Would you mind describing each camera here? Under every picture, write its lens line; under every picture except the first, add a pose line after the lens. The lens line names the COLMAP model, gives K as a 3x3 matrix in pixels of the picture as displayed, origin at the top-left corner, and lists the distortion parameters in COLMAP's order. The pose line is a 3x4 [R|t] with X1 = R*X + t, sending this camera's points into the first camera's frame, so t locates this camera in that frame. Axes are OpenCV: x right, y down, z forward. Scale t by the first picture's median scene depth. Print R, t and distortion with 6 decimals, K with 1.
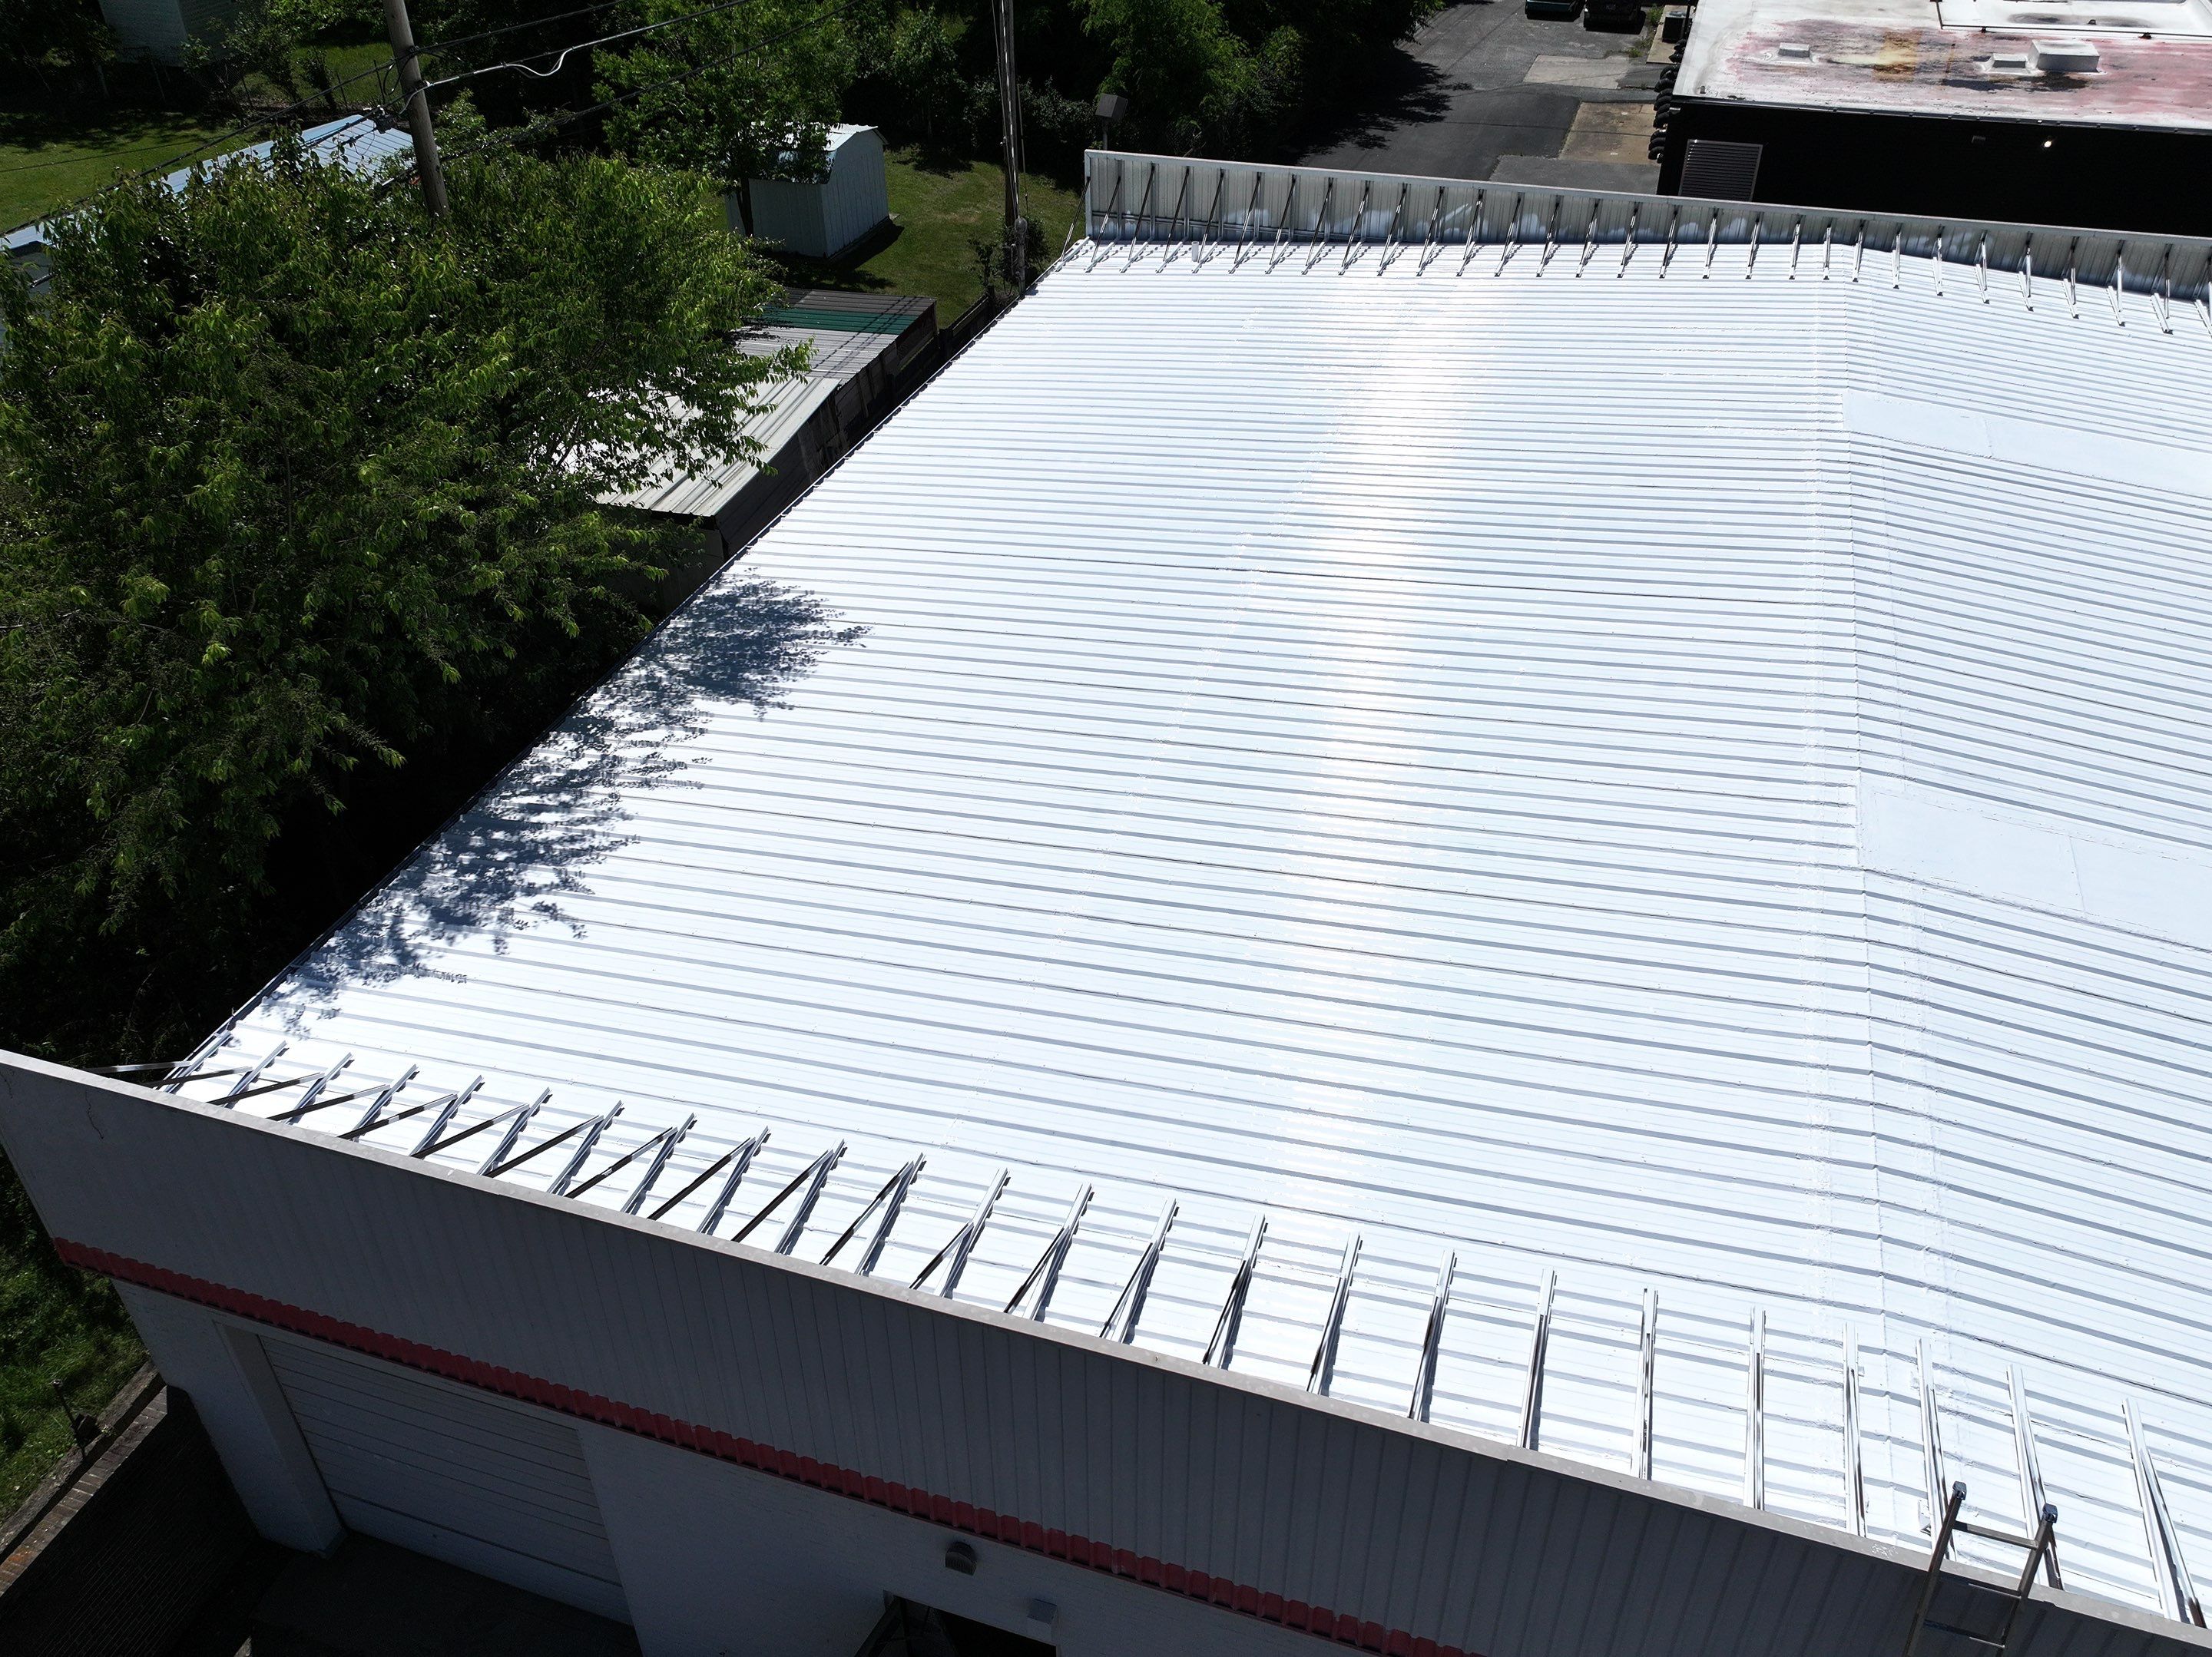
lens RADIAL K [[1754.5, 0, 1110.3], [0, 1754.5, 833.8], [0, 0, 1]] dist [-0.005663, 0.025701]
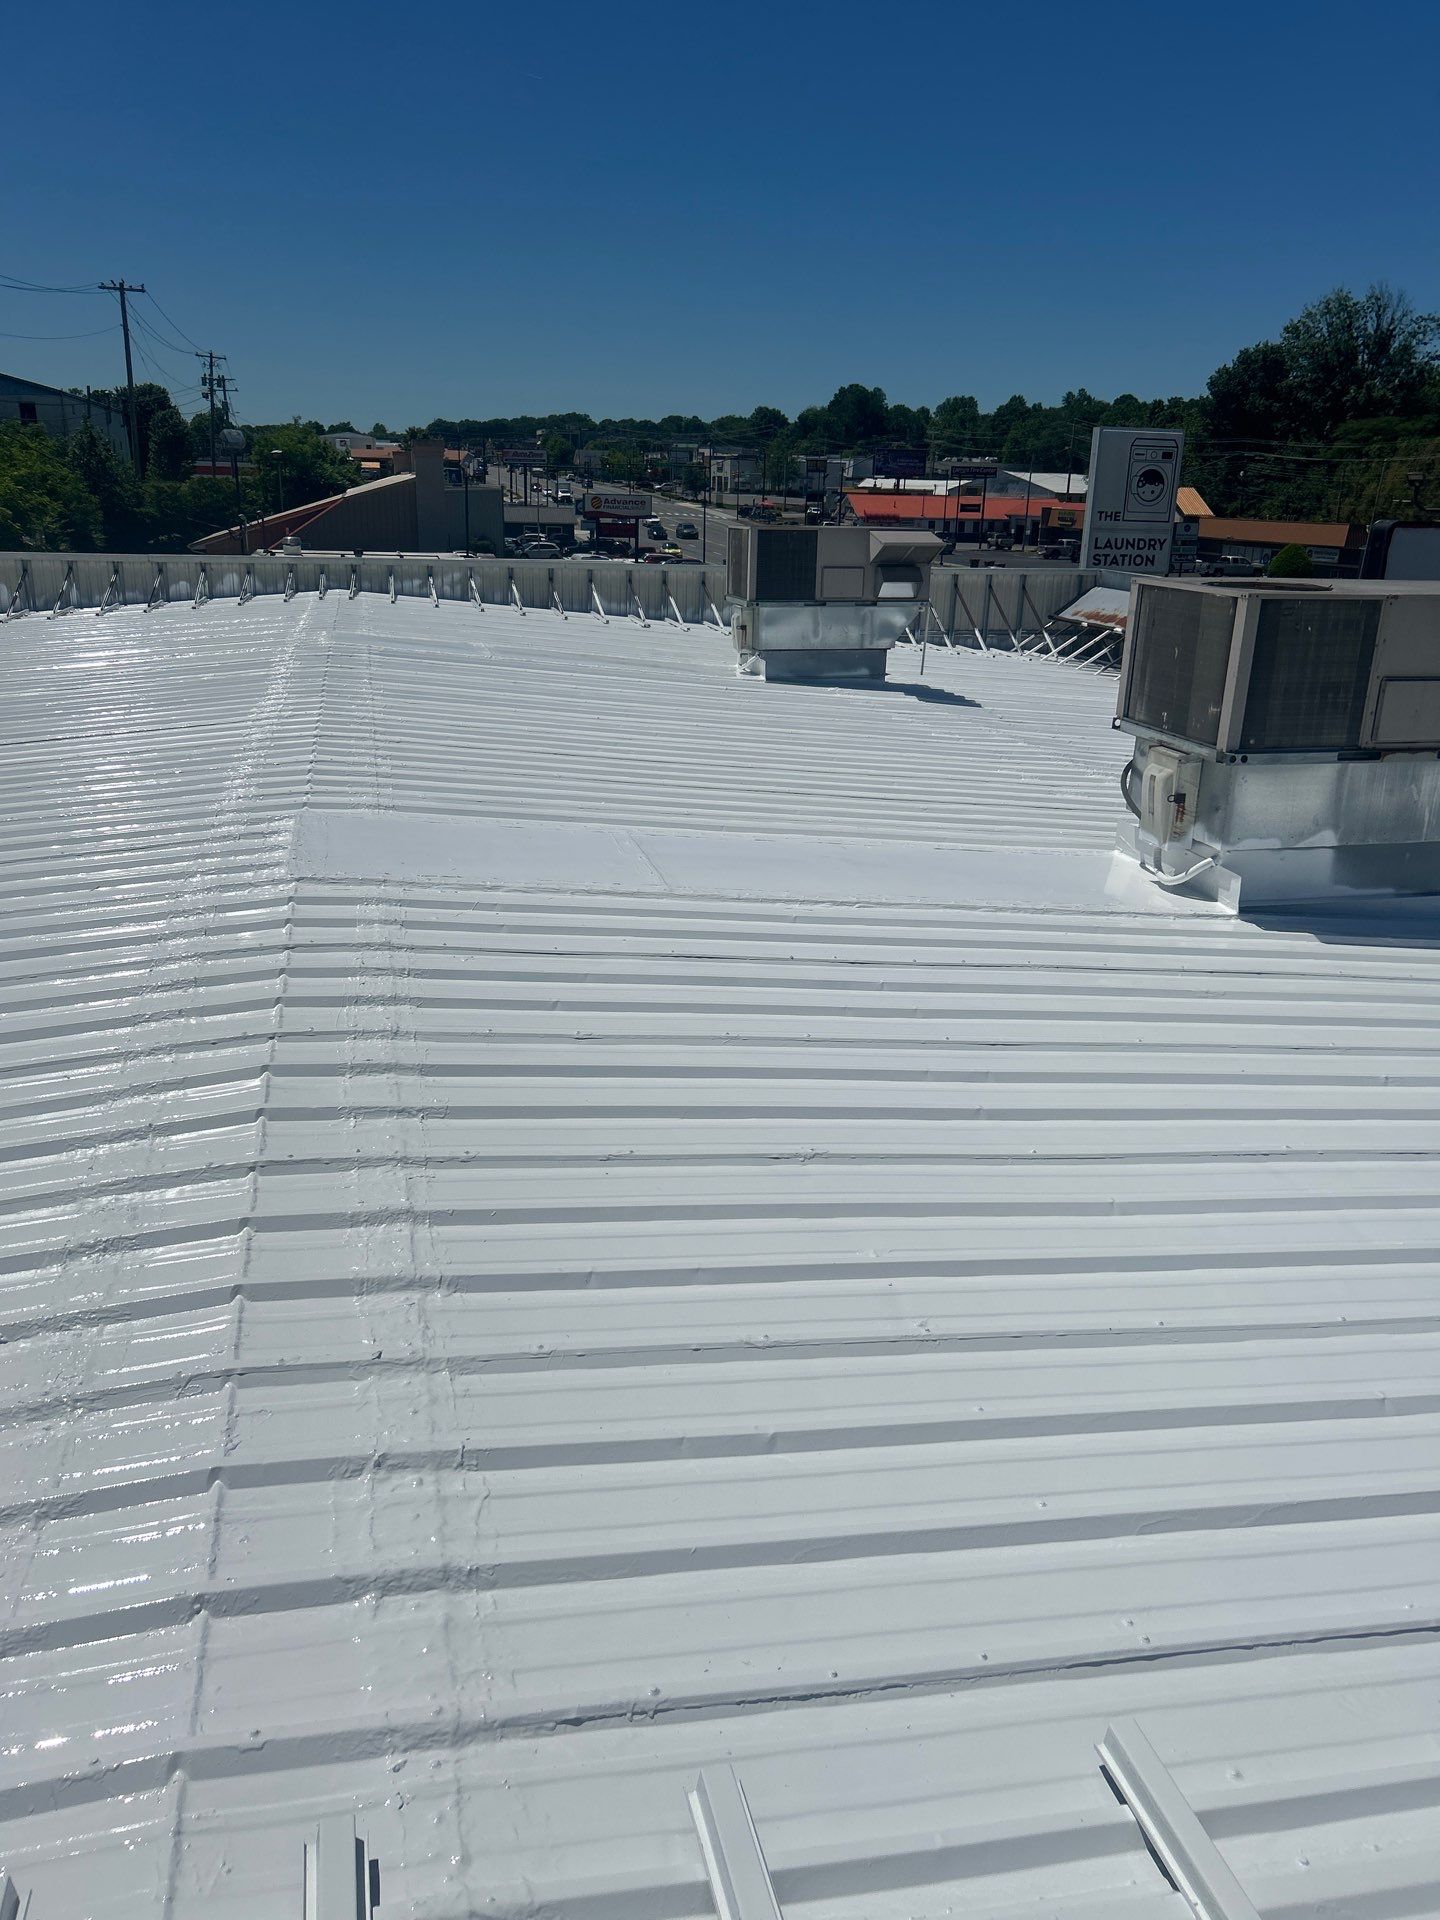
lens RADIAL K [[1442.5, 0, 719.8], [0, 1442.5, 943.5], [0, 0, 1]] dist [0.027808, -0.008074]
pose [[0.852349, -0.130520, 0.506424, 0.248216], [0.278963, 0.932556, -0.229169, 0.139949], [-0.442358, 0.336606, 0.831274, 0.459752]]
